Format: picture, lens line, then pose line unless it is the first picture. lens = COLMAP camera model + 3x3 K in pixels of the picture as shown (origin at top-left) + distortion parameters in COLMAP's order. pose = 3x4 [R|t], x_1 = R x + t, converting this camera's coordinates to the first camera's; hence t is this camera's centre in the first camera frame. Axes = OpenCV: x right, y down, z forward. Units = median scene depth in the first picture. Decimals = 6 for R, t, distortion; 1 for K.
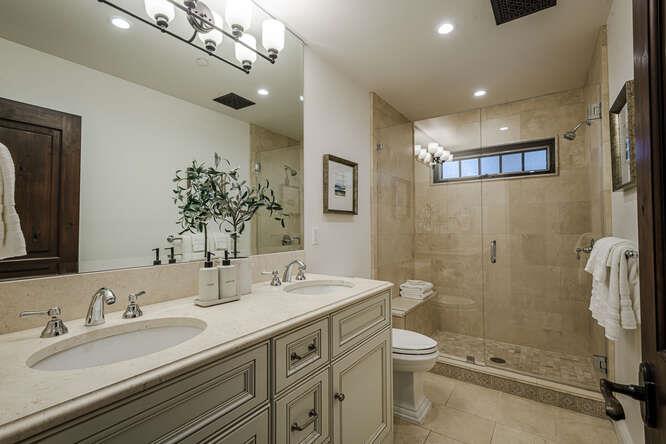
lens RADIAL K [[302.3, 0, 333.0], [0, 302.3, 222.0], [0, 0, 1]] dist [0.001079, 0.000344]
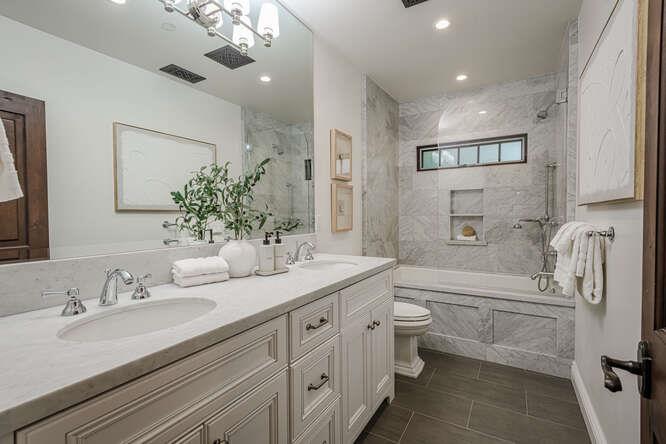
lens RADIAL K [[314.2, 0, 331.4], [0, 314.2, 224.0], [0, 0, 1]] dist [0.001966, 0.000407]
pose [[0.995903, 0.003382, 0.090363, -0.136062], [-0.008131, 0.998602, 0.052229, -0.000101], [-0.090060, -0.052750, 0.994538, -0.142063]]
